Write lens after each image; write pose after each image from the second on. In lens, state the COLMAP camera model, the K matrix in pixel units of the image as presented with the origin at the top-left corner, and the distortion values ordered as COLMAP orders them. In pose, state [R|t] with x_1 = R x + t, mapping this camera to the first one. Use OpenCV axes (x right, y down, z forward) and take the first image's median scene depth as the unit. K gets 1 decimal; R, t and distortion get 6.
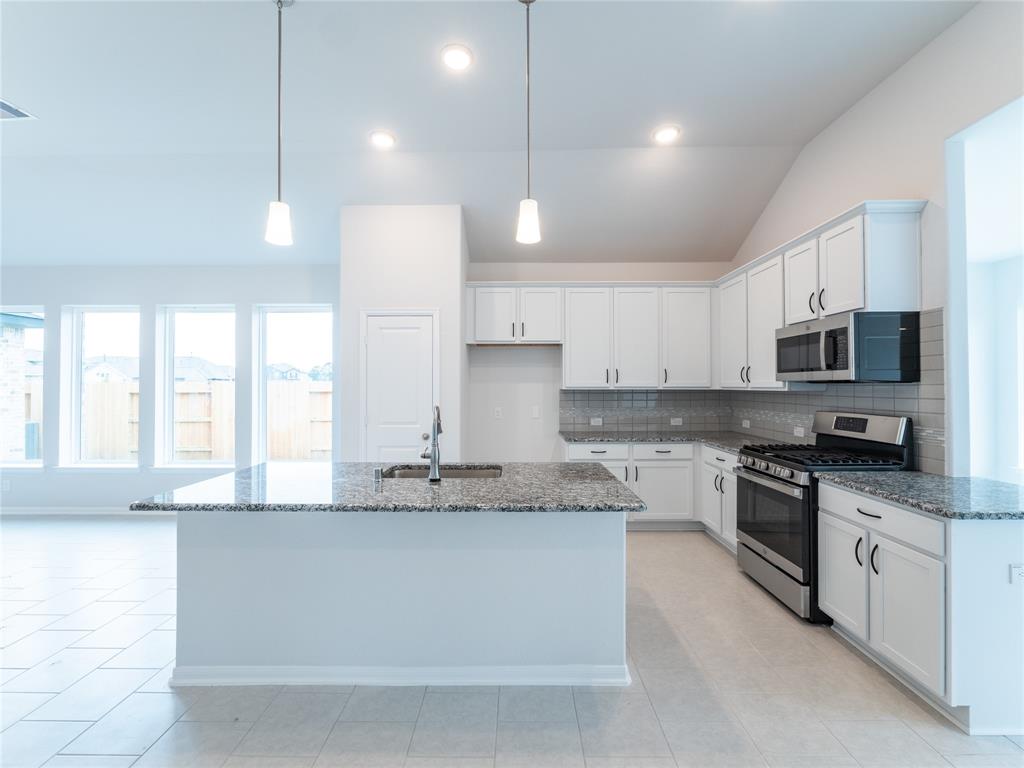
lens RADIAL K [[431.4, 0, 512.0], [0, 431.4, 384.0], [0, 0, 1]] dist [-0.002911, -0.000035]
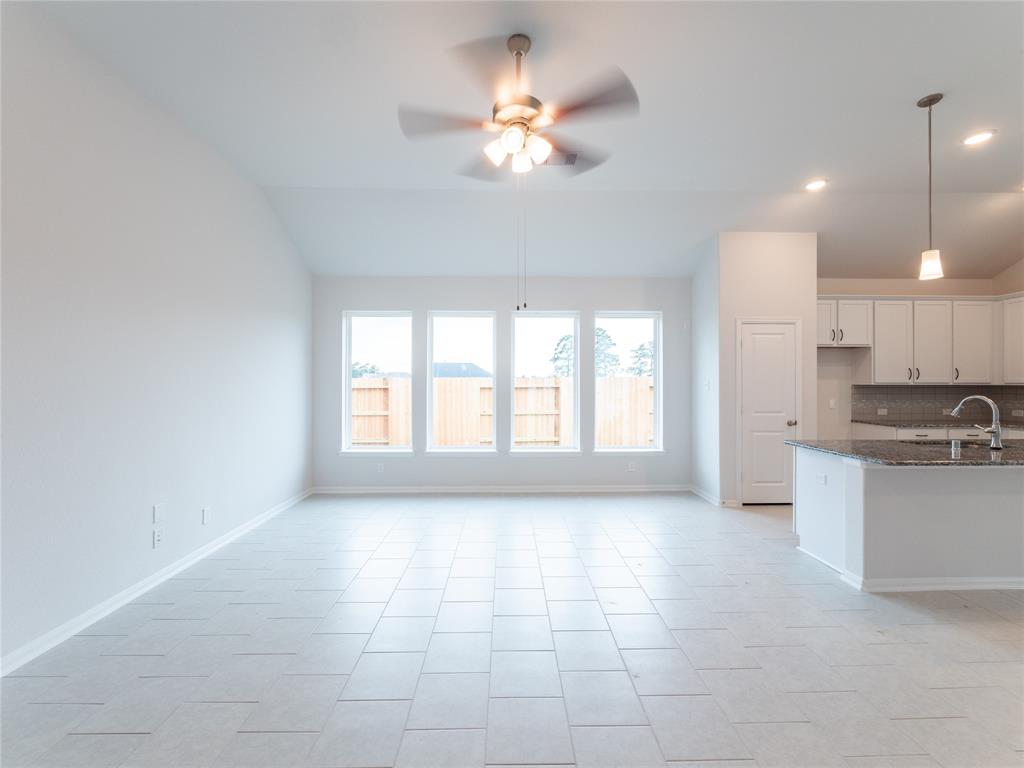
lens RADIAL K [[416.7, 0, 512.0], [0, 416.7, 384.0], [0, 0, 1]] dist [-0.001250, -0.000072]
pose [[0.999596, 0.000980, 0.028408, -0.865321], [-0.001139, 0.999984, 0.005579, 0.004792], [-0.028402, -0.005609, 0.999581, -0.125457]]
